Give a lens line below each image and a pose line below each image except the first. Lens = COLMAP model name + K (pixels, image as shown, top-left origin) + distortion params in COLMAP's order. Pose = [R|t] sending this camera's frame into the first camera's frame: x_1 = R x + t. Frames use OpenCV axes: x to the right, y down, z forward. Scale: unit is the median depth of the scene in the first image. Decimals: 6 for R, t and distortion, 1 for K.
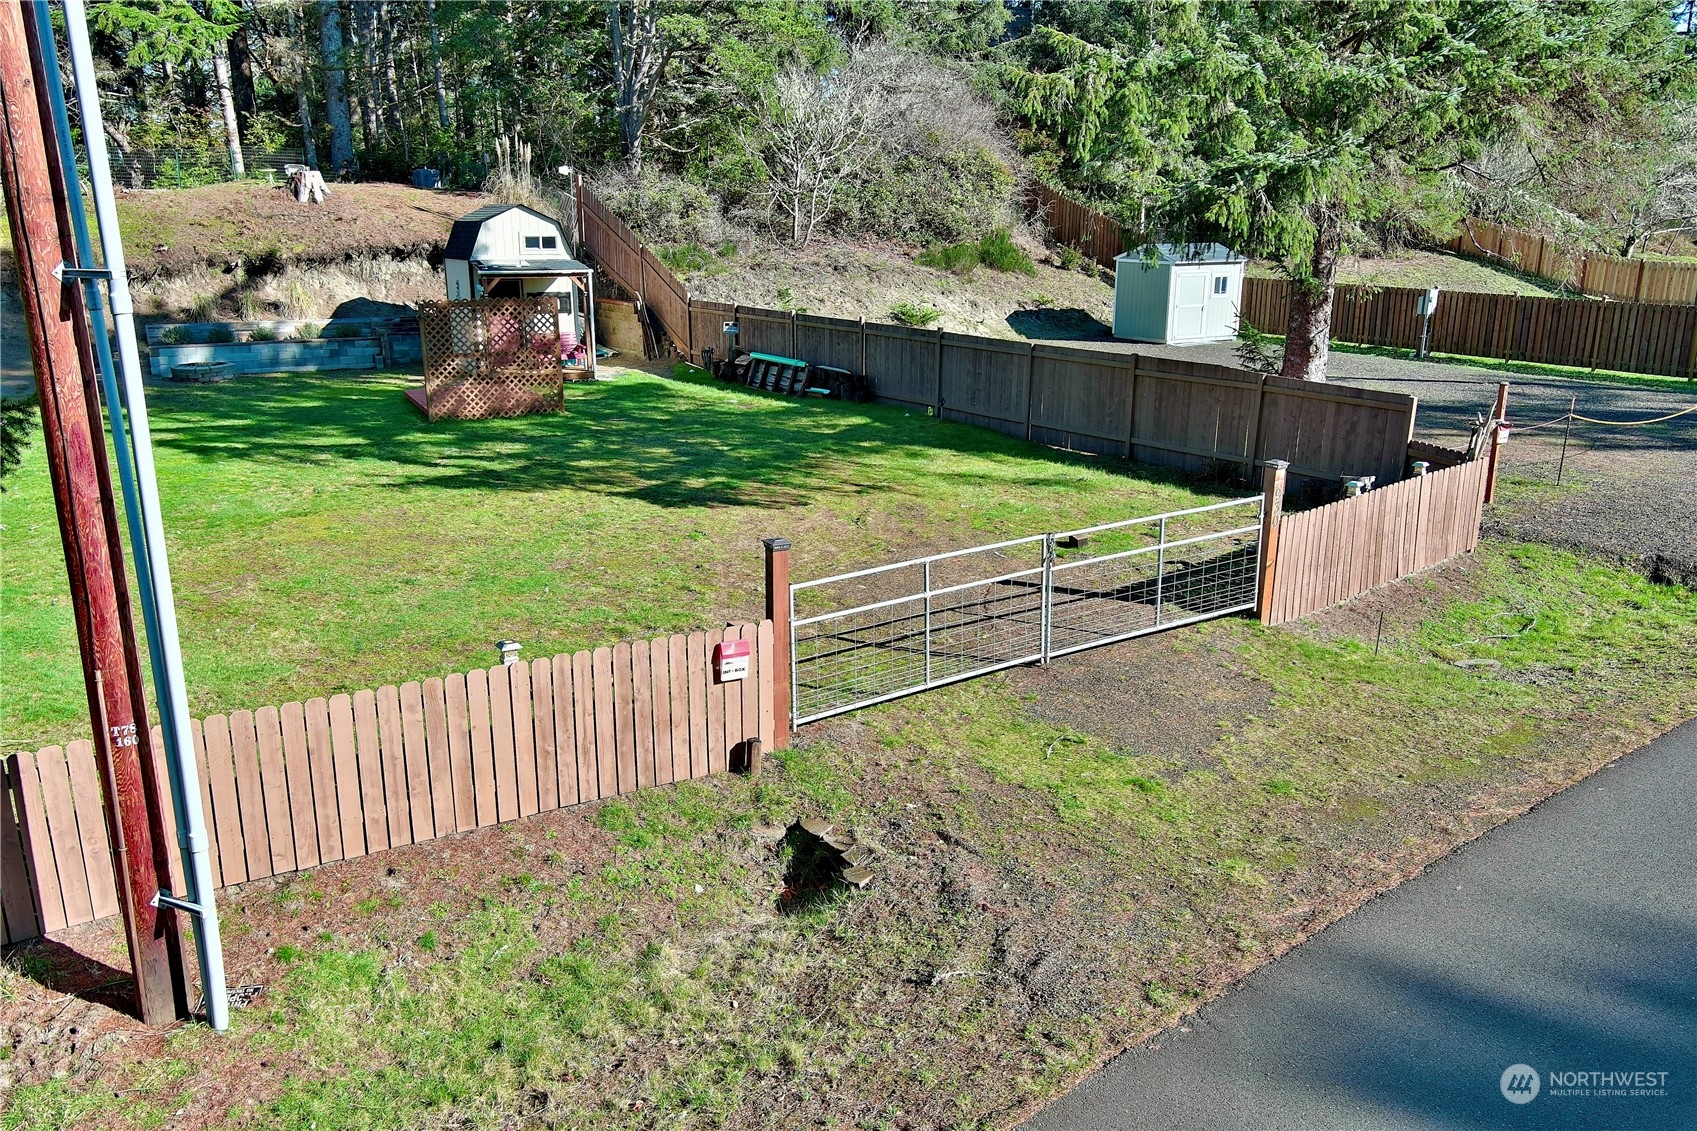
lens RADIAL K [[1322.3, 0, 847.0], [0, 1322.3, 566.5], [0, 0, 1]] dist [0.038567, -0.060952]
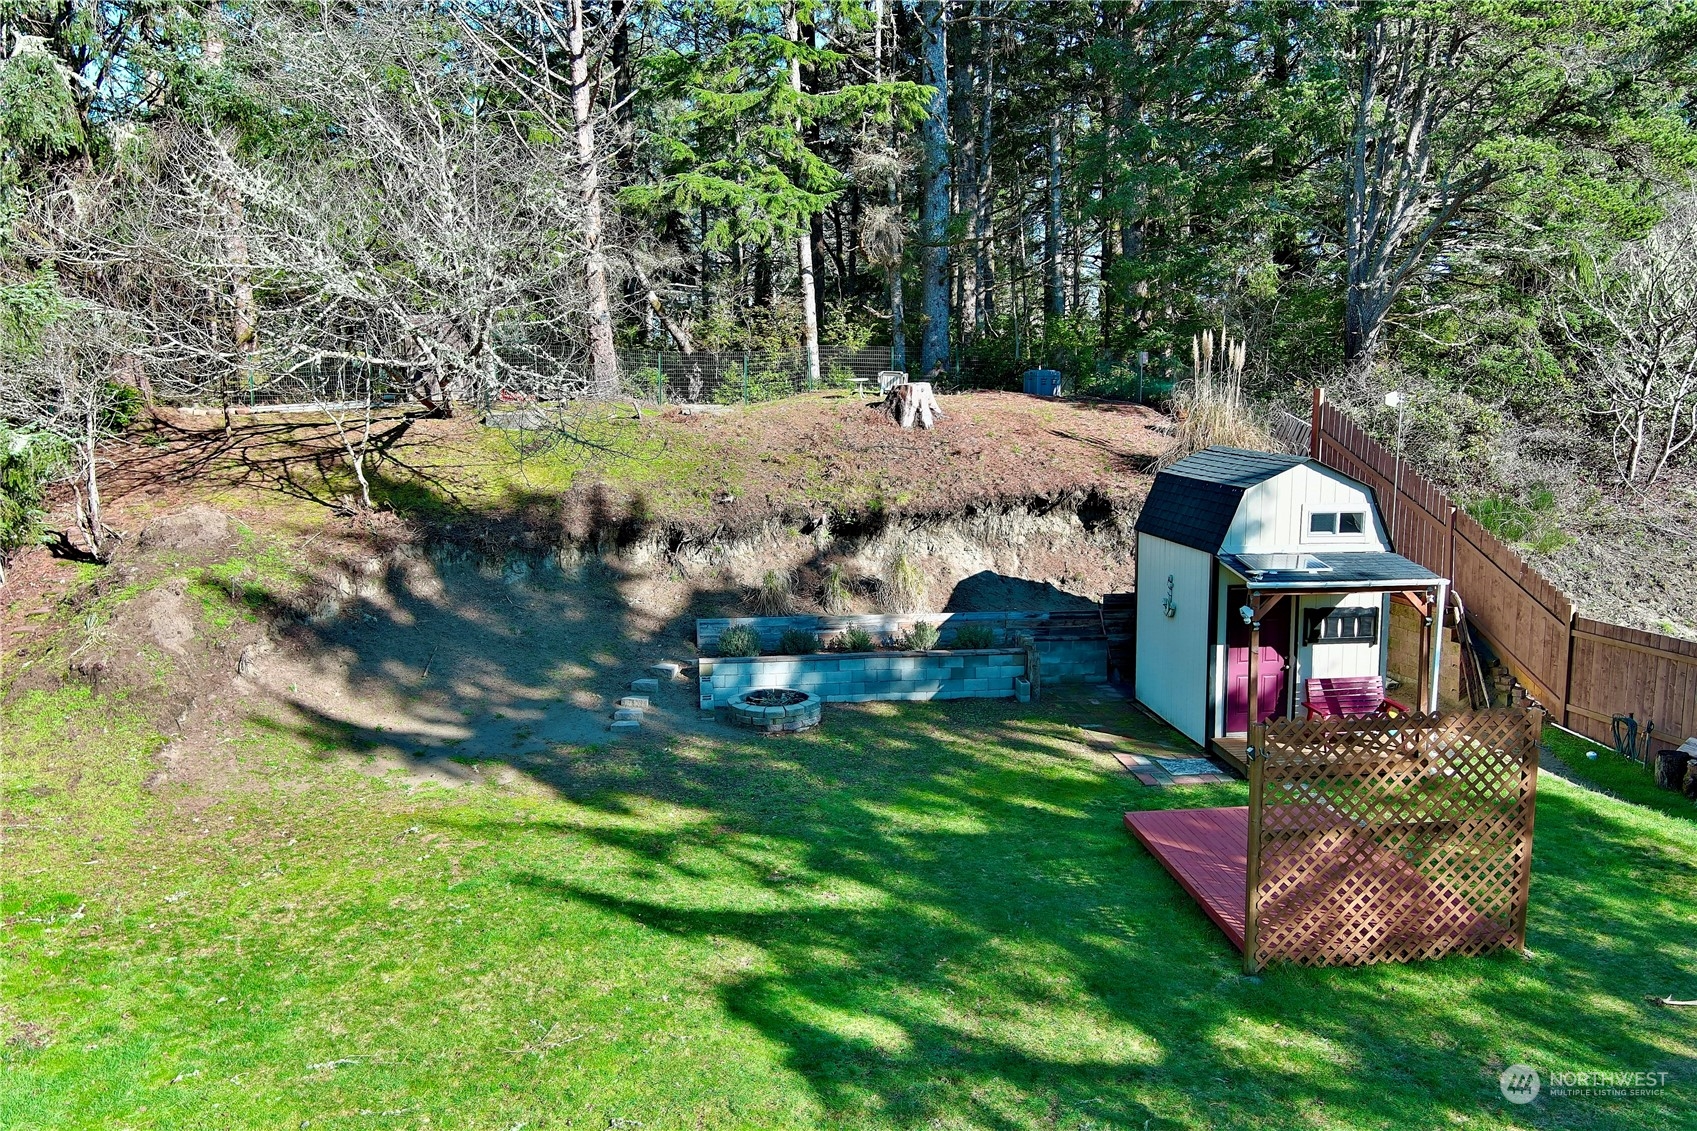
lens RADIAL K [[1322.3, 0, 847.0], [0, 1322.3, 566.5], [0, 0, 1]] dist [0.038567, -0.060952]
pose [[0.940801, 0.046481, -0.335758, -0.298181], [-0.084557, 0.991420, -0.099681, -0.190843], [0.328244, 0.122170, 0.936659, 0.505124]]
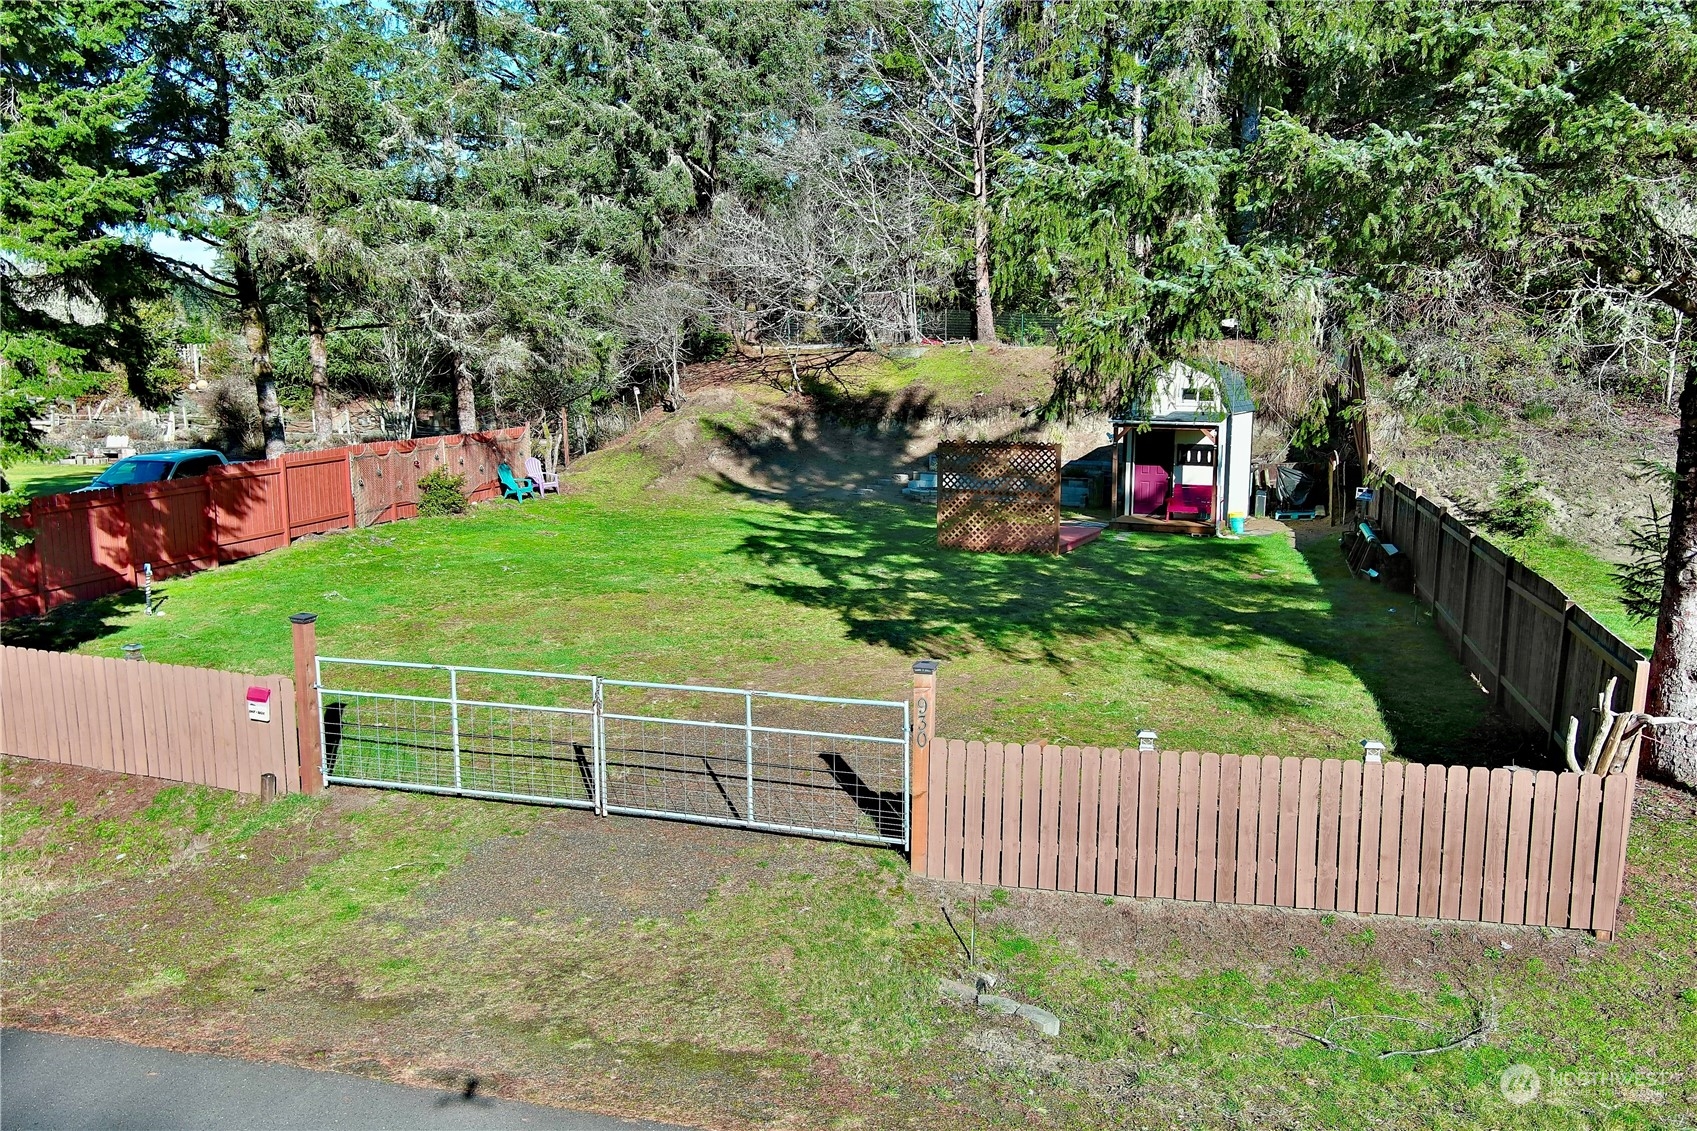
lens RADIAL K [[1322.3, 0, 847.0], [0, 1322.3, 566.5], [0, 0, 1]] dist [0.038567, -0.060952]
pose [[0.611681, 0.123676, -0.781377, 0.499690], [-0.213734, 0.976809, -0.012707, -0.064297], [0.761685, 0.174779, 0.623929, 0.262270]]
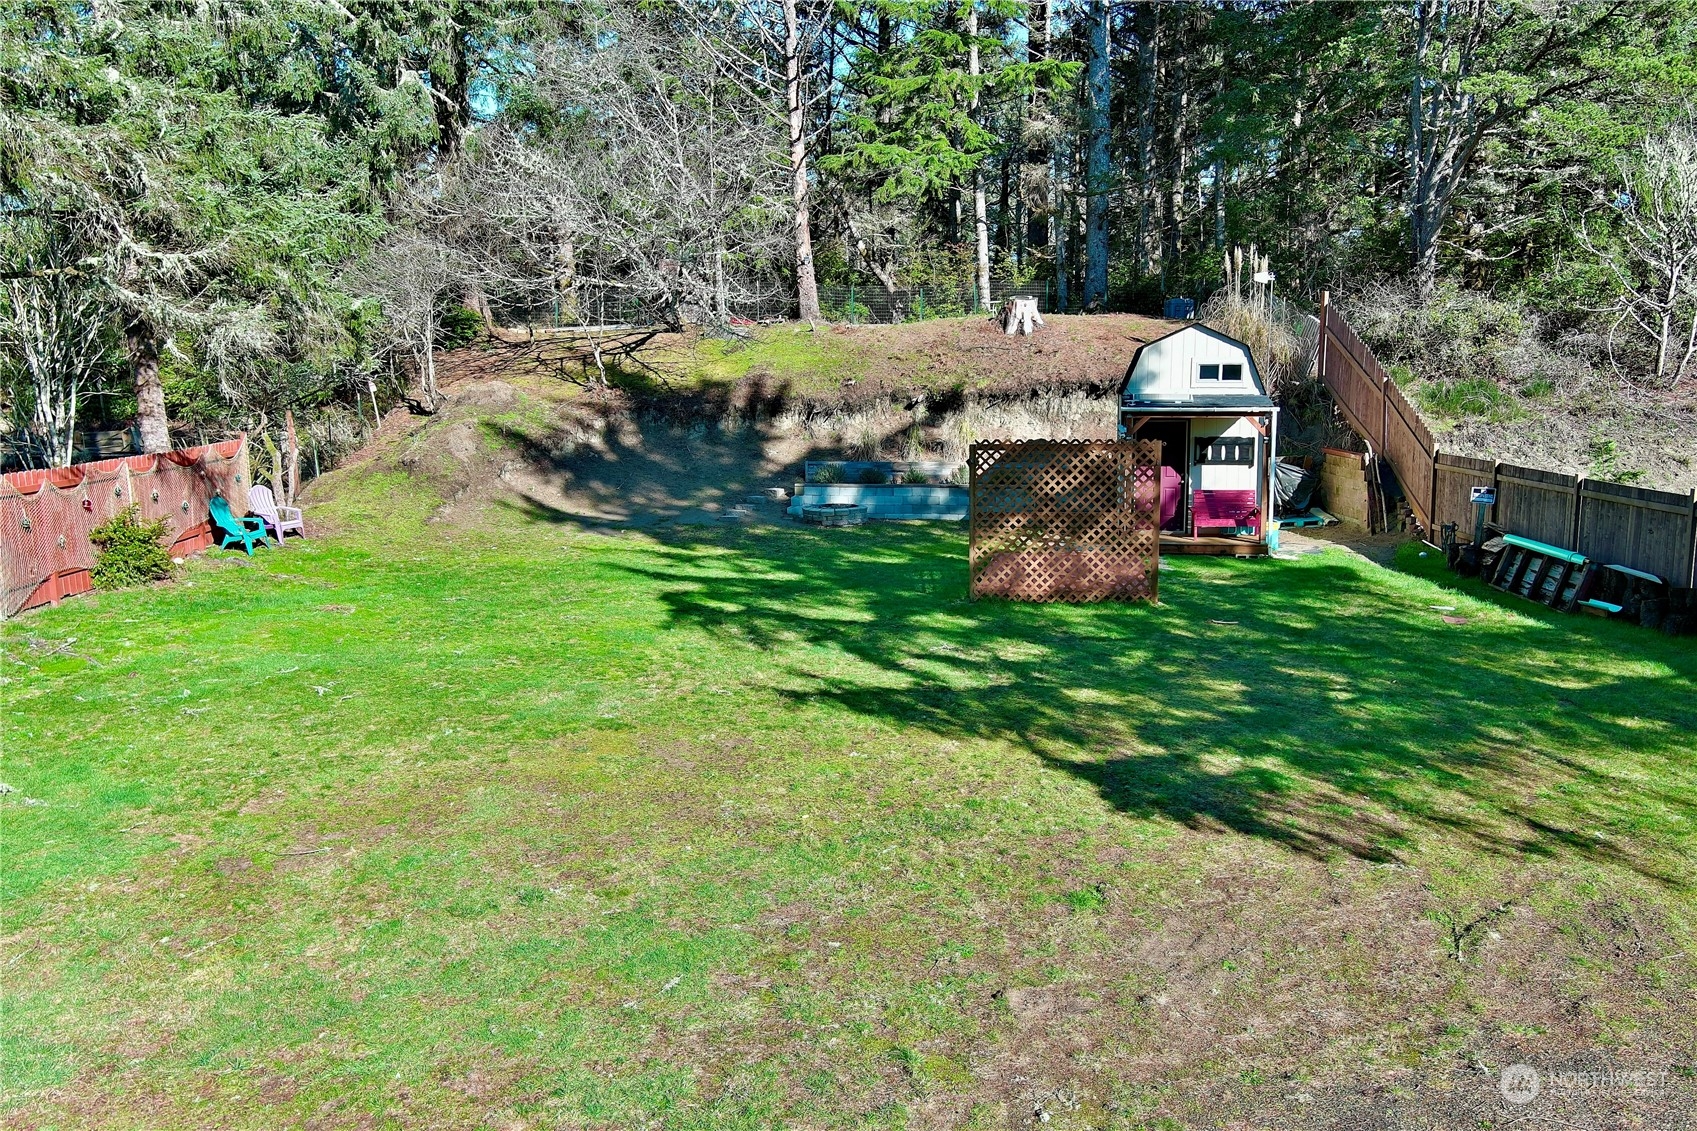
lens RADIAL K [[1322.3, 0, 847.0], [0, 1322.3, 566.5], [0, 0, 1]] dist [0.038567, -0.060952]
pose [[0.801628, 0.084647, -0.591800, 0.070053], [-0.149609, 0.986830, -0.061506, -0.071256], [0.578800, 0.137844, 0.803735, 0.358480]]
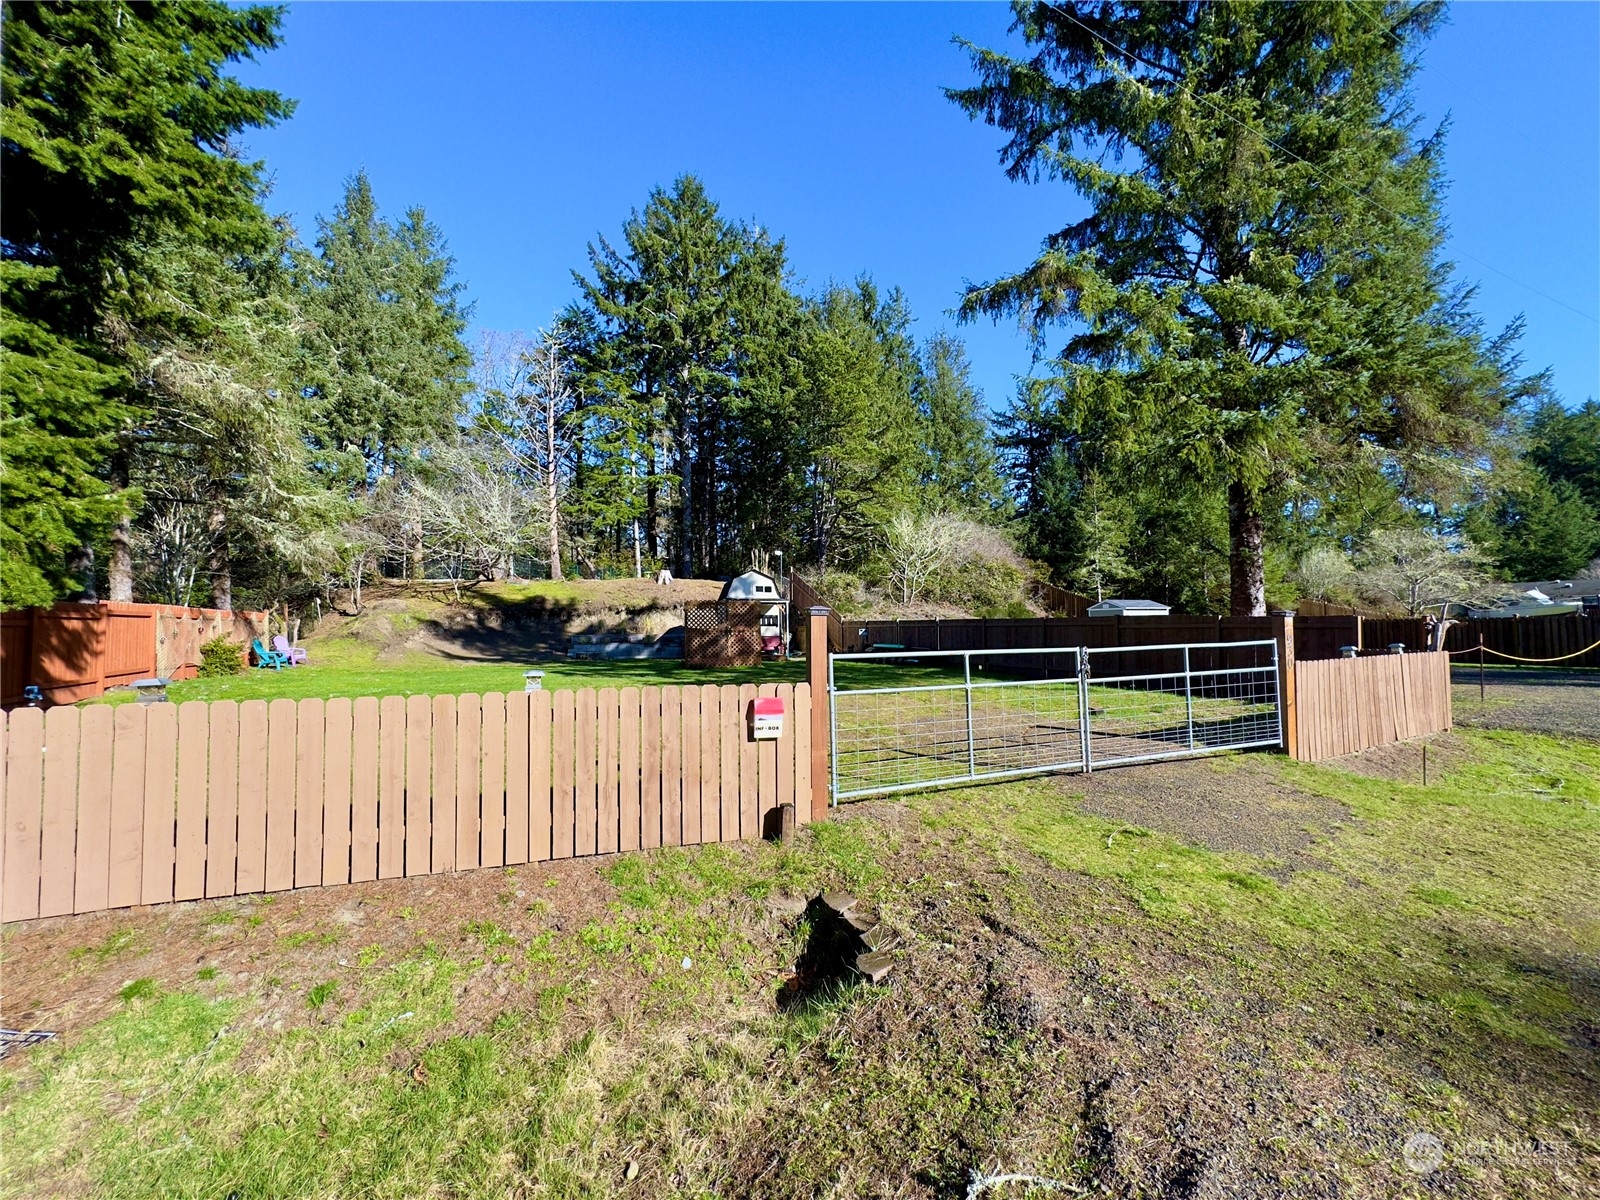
lens RADIAL K [[635.6, 0, 800.0], [0, 635.6, 600.0], [0, 0, 1]] dist [-0.003515, -0.000074]
pose [[0.976152, -0.020200, -0.216147, 0.018866], [-0.047867, 0.951128, -0.305063, 0.055659], [0.211745, 0.308134, 0.927479, 0.221901]]
